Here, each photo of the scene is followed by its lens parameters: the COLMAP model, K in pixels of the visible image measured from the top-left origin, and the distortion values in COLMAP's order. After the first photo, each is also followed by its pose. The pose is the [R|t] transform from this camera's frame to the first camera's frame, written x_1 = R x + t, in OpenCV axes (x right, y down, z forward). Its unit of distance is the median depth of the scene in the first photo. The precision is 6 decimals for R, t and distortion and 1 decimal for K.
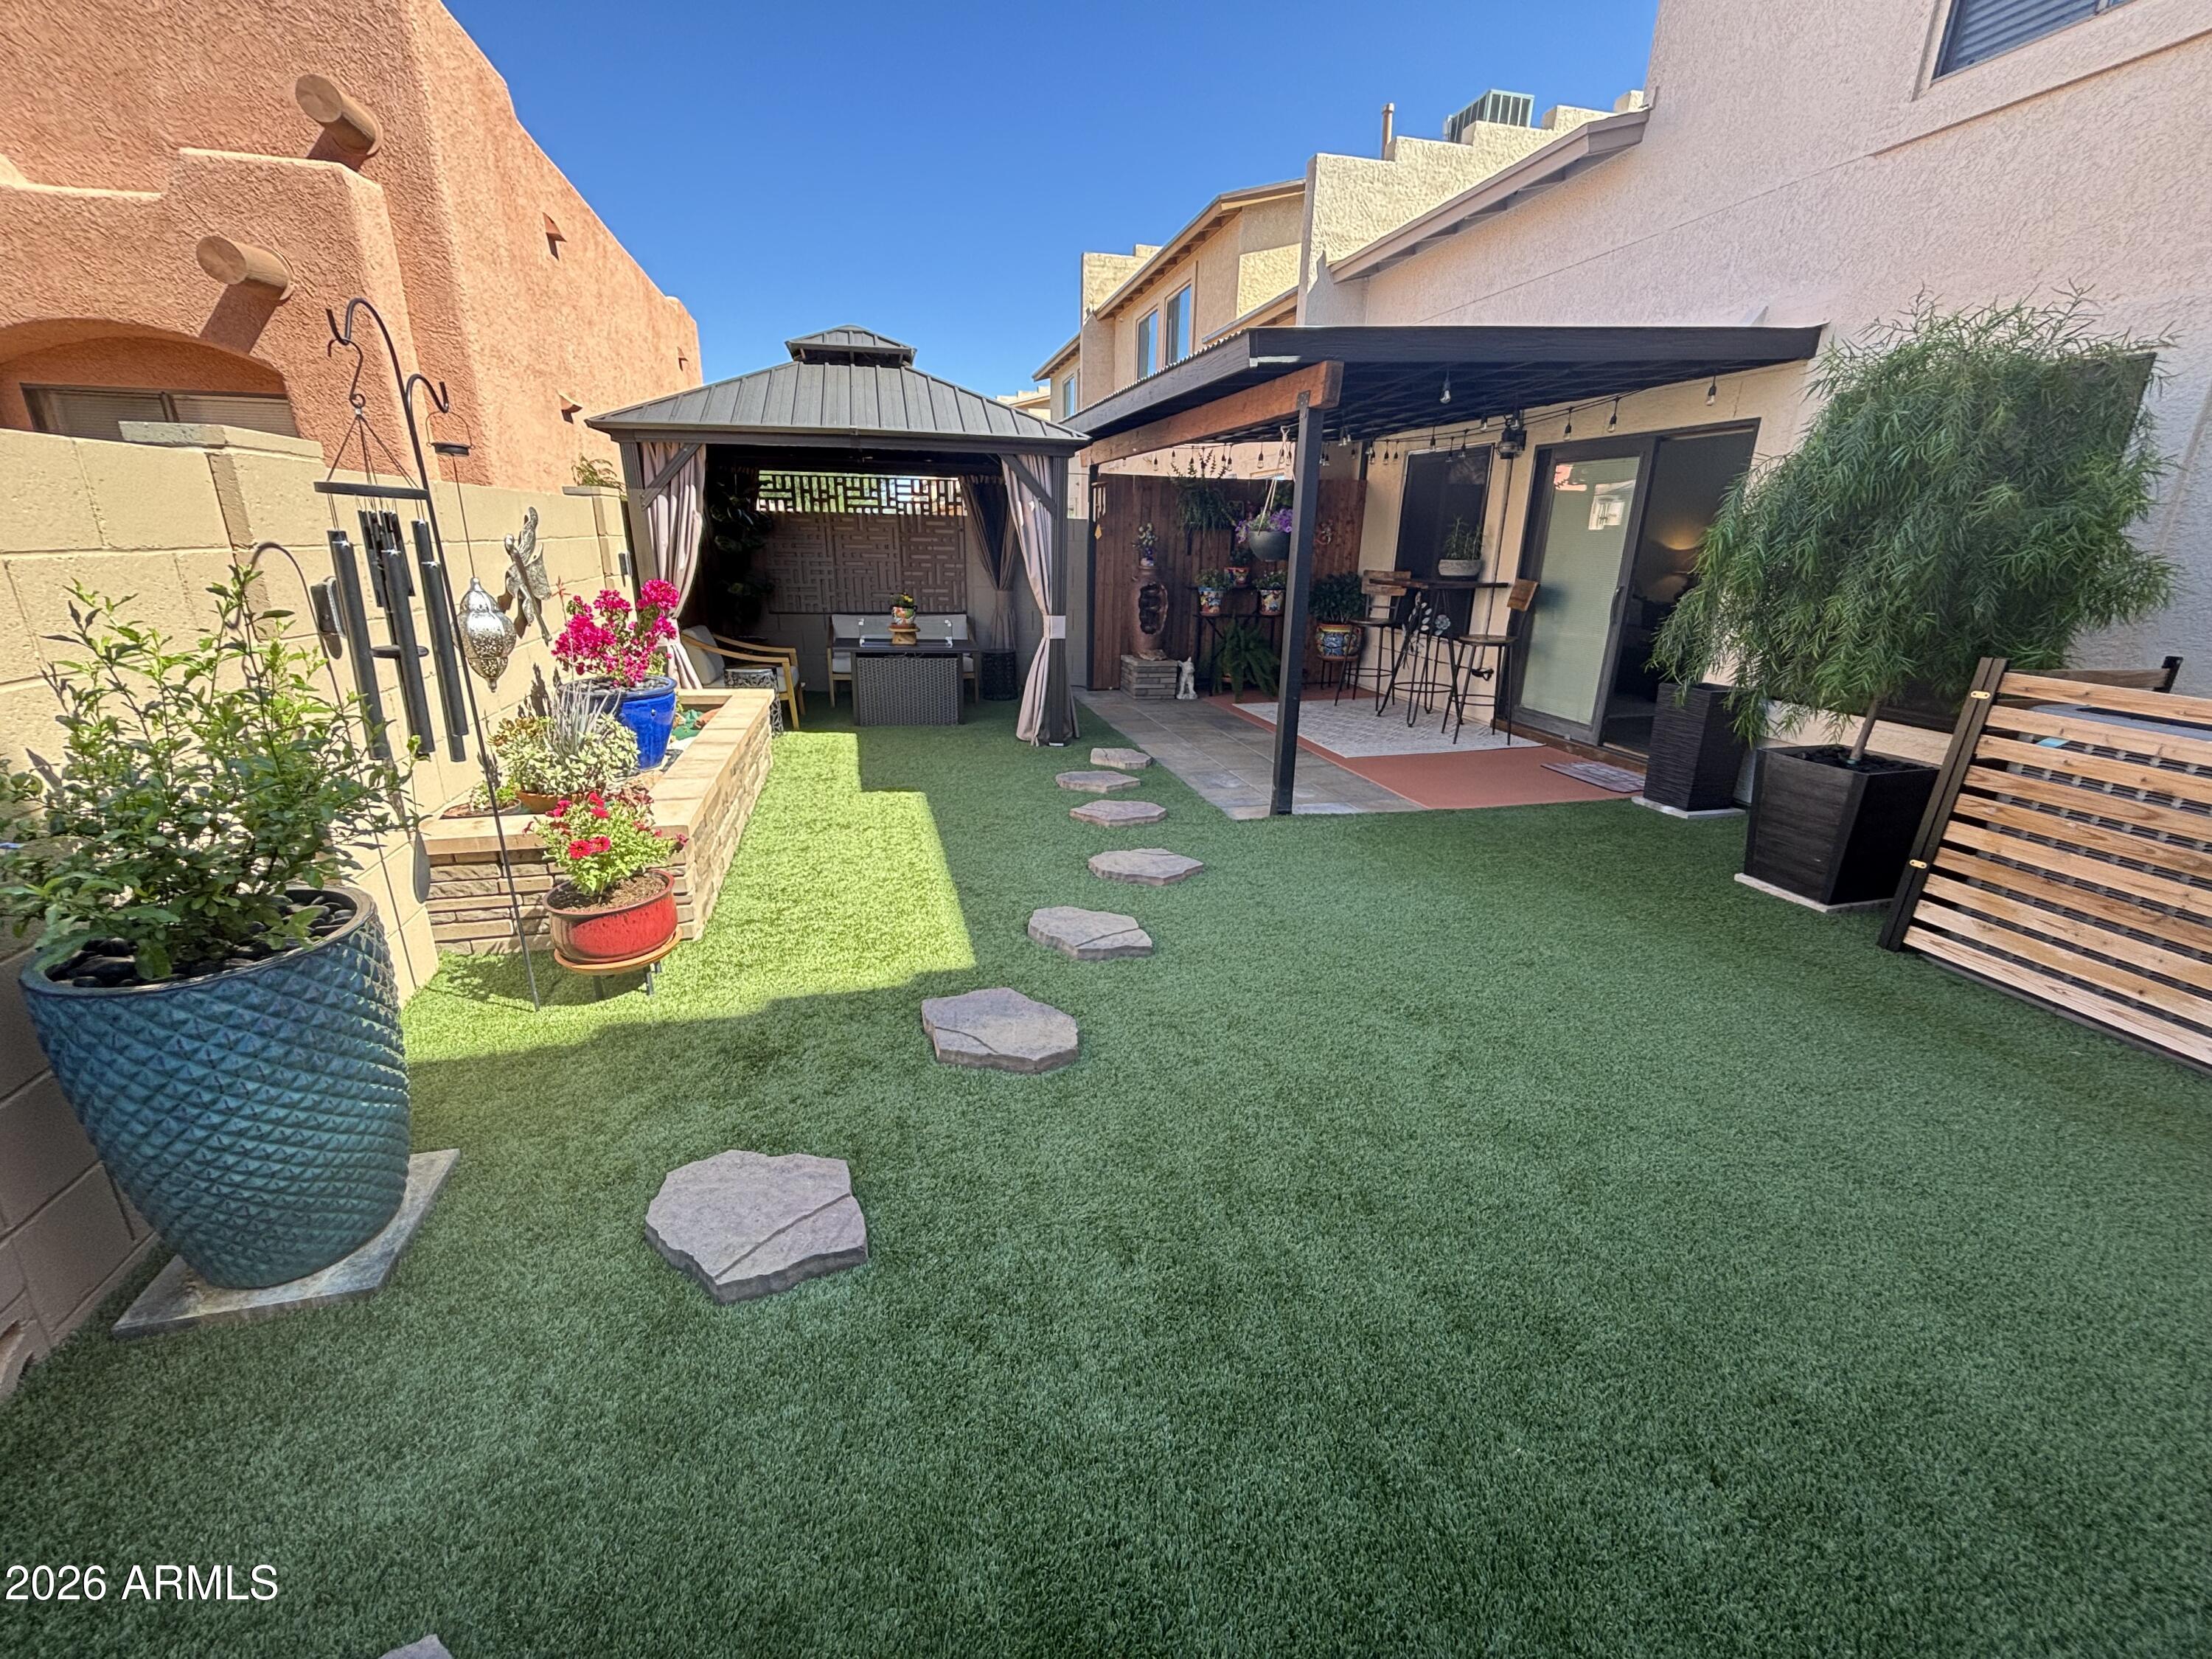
lens RADIAL K [[886.2, 0, 1106.0], [0, 886.2, 829.5], [0, 0, 1]] dist [0.002730, -0.002861]
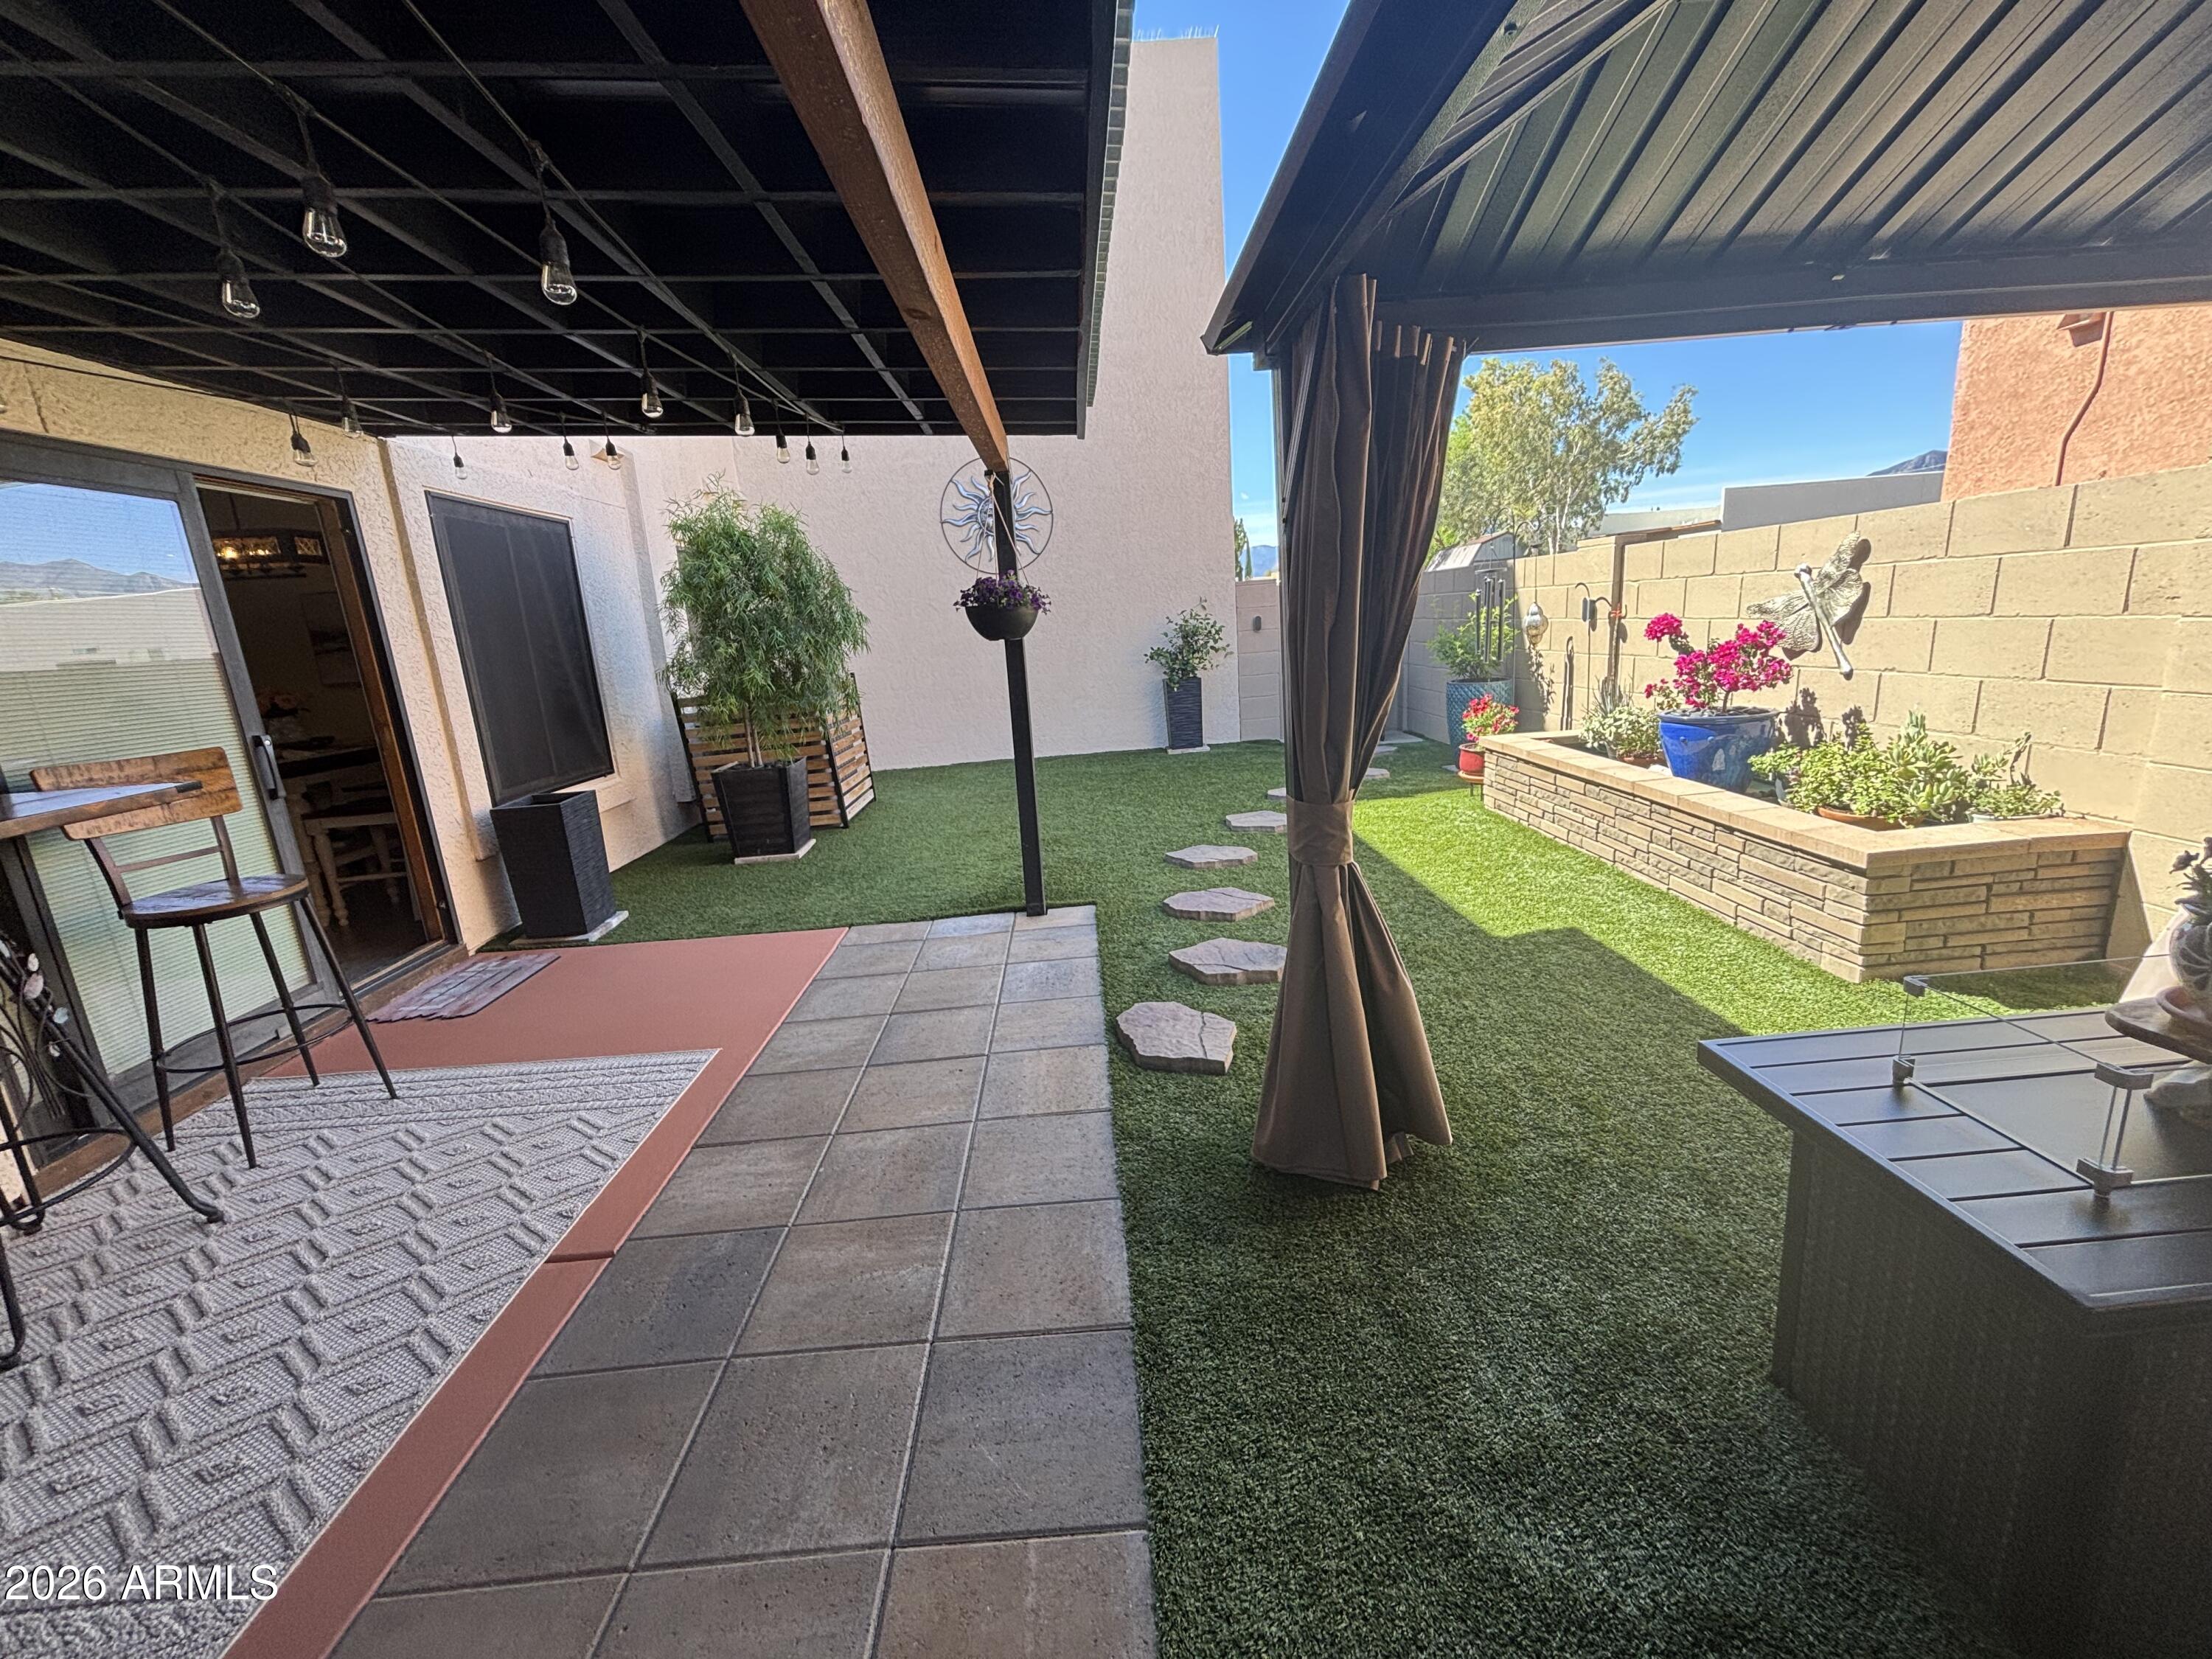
lens RADIAL K [[900.9, 0, 1106.0], [0, 900.9, 829.5], [0, 0, 1]] dist [0.003837, -0.000129]
pose [[-0.979294, 0.002956, 0.202420, -0.048138], [0.110674, 0.845059, 0.523094, -0.474371], [-0.169510, 0.534665, -0.827888, 1.448087]]
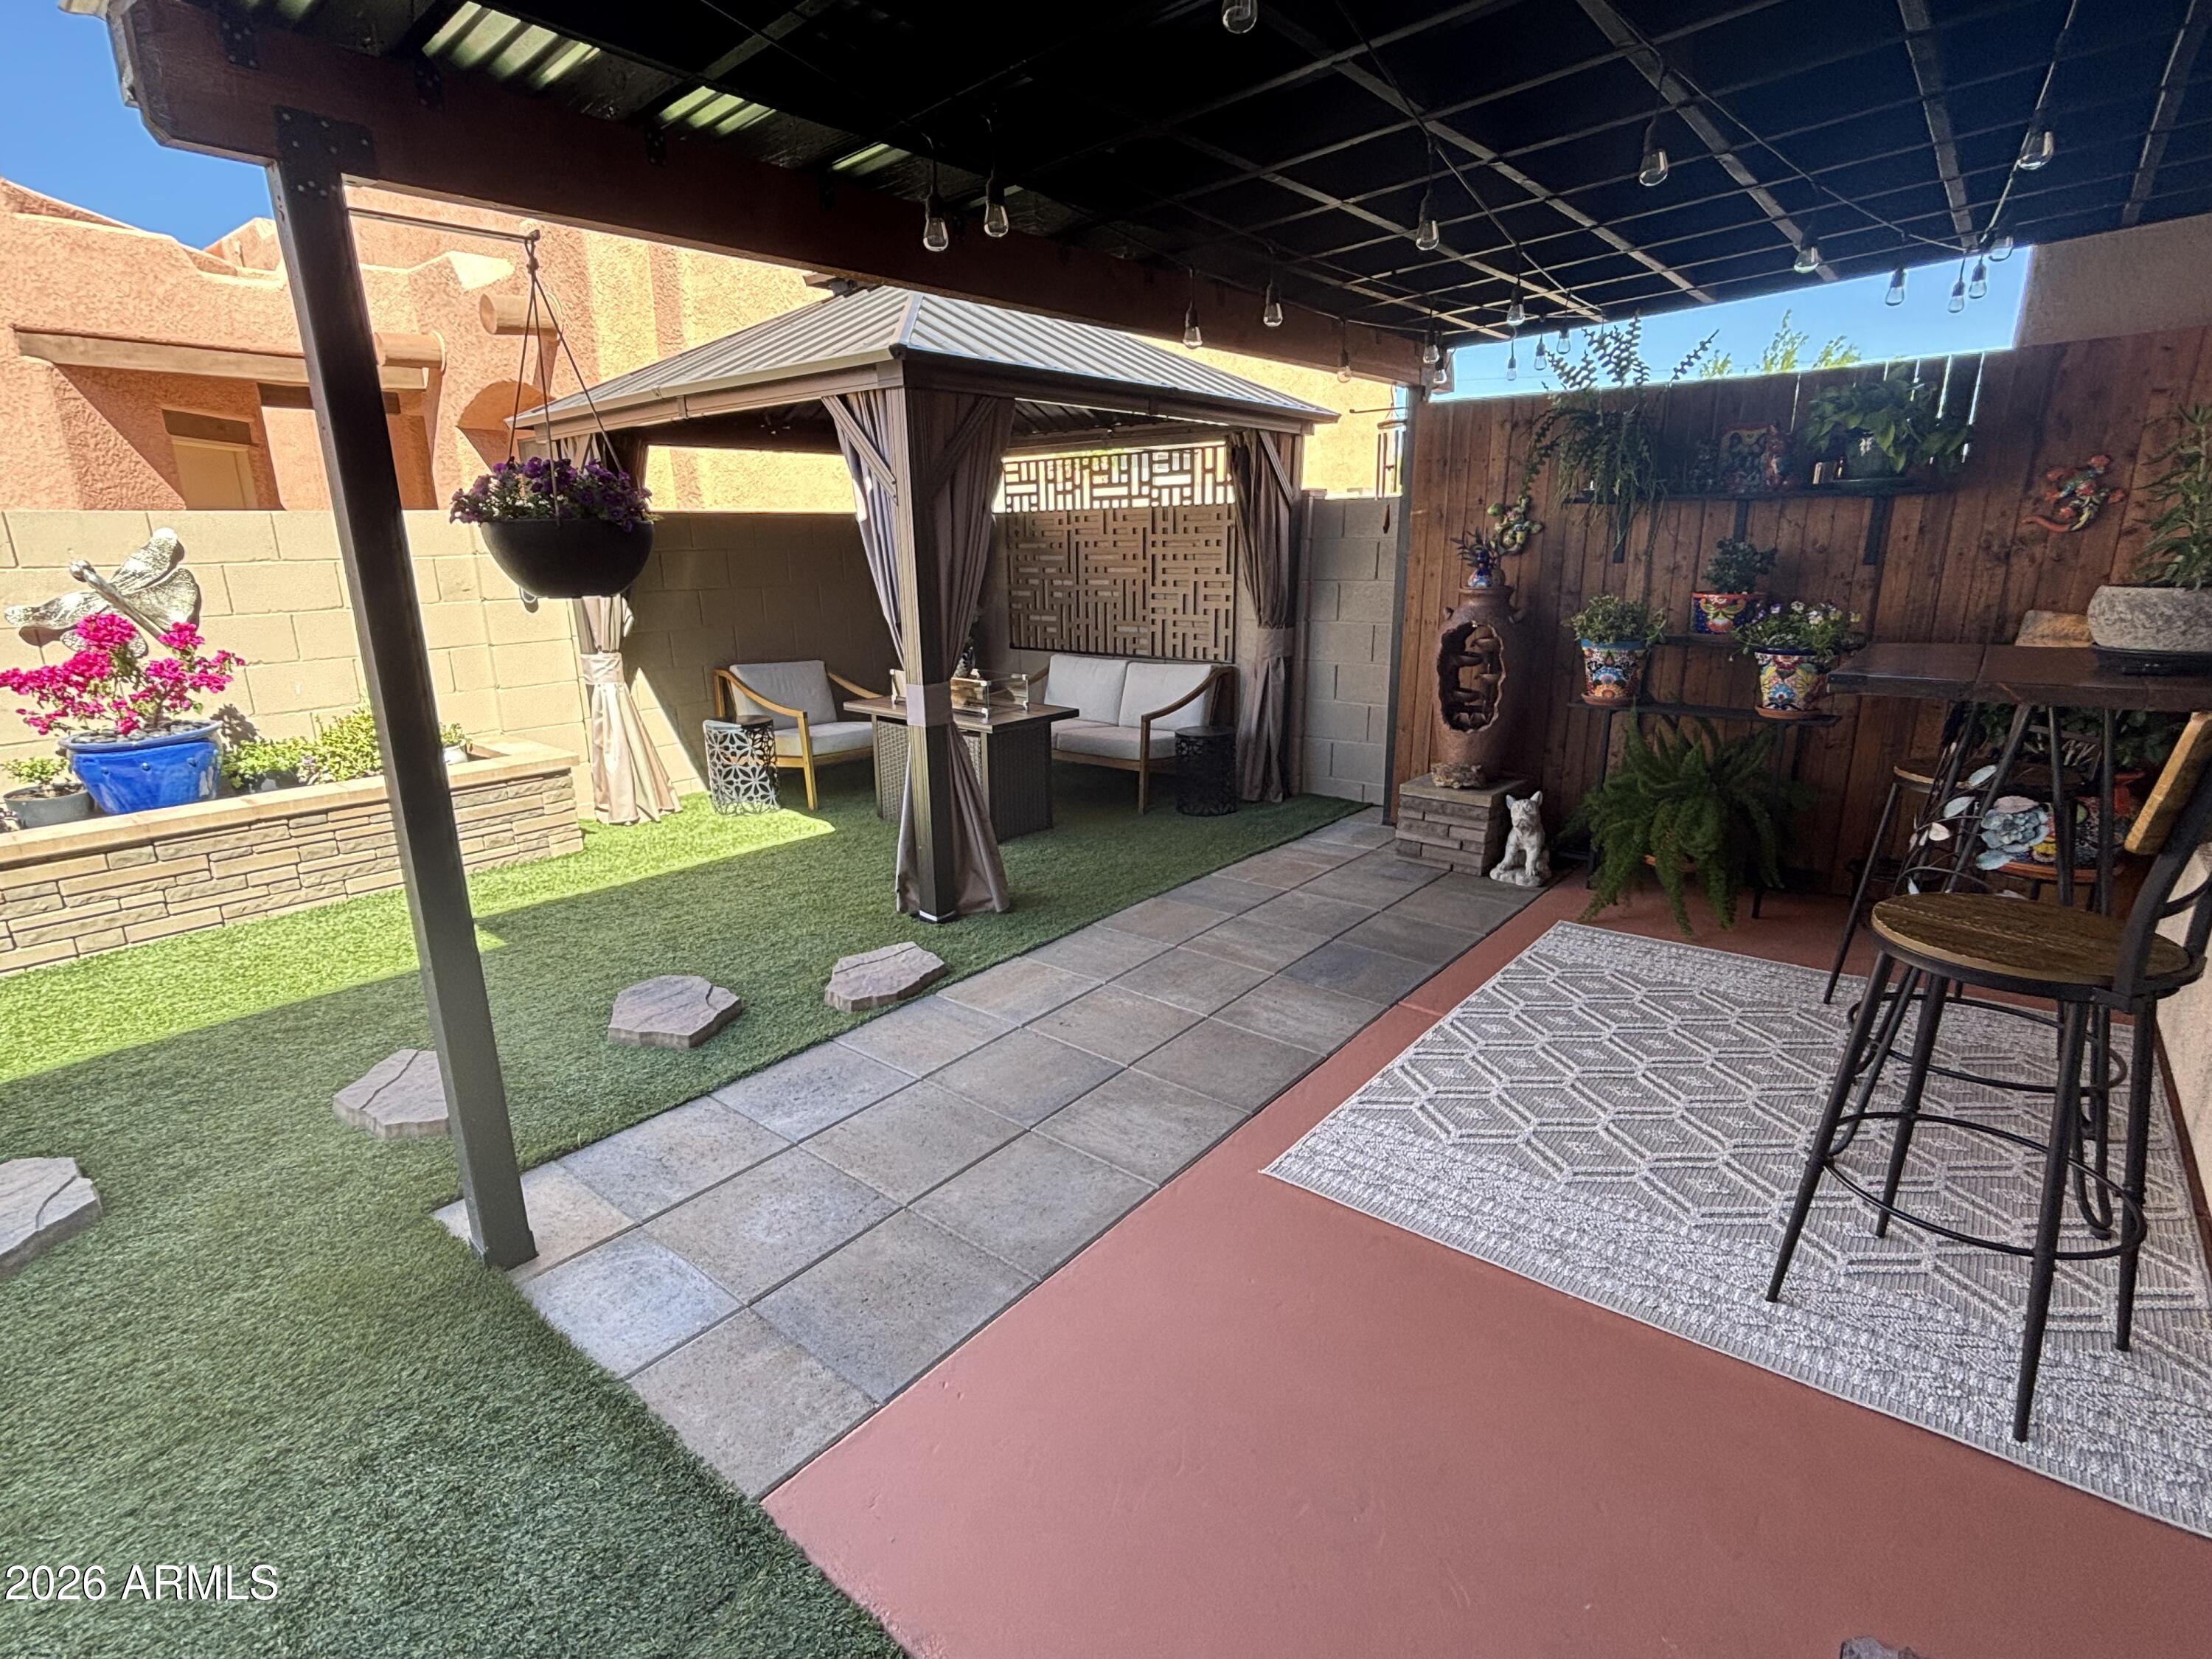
lens RADIAL K [[1091.1, 0, 1106.0], [0, 1091.1, 829.5], [0, 0, 1]] dist [-0.005058, -0.000684]
pose [[0.606986, 0.179261, -0.774231, 0.582548], [-0.224703, 0.973186, 0.049163, -0.232579], [0.762284, 0.144130, 0.630991, 0.745028]]
